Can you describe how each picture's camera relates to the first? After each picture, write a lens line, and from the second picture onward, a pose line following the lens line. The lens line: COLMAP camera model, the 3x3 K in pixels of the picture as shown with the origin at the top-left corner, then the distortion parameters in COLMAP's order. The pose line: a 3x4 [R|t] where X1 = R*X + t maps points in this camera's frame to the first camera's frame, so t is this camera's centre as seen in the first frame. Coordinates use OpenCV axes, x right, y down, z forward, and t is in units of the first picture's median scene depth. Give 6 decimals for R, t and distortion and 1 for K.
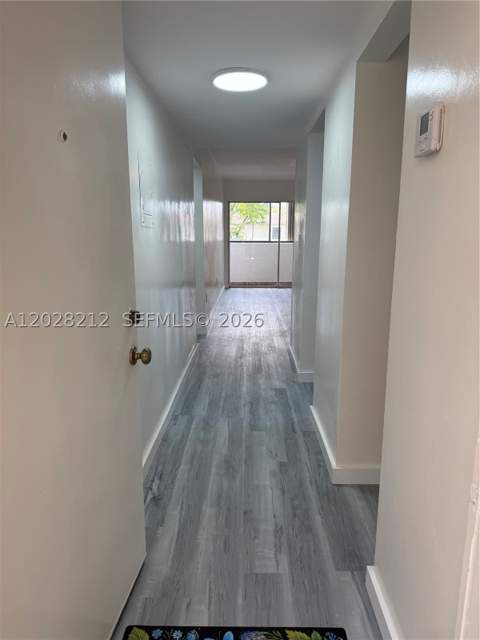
lens RADIAL K [[443.6, 0, 240.0], [0, 443.6, 320.0], [0, 0, 1]] dist [0.071676, -0.093874]
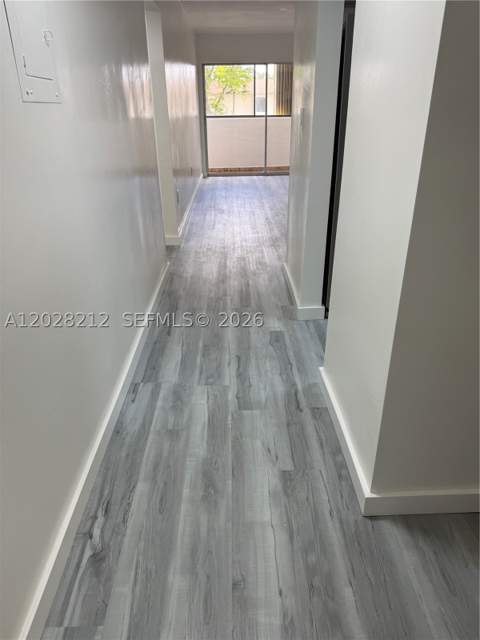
lens RADIAL K [[443.6, 0, 240.0], [0, 443.6, 320.0], [0, 0, 1]] dist [0.071676, -0.093874]
pose [[0.999047, -0.031668, 0.030020, 0.007993], [0.023105, 0.967525, 0.251719, -0.066130], [-0.037017, -0.250785, 0.967335, 0.311949]]
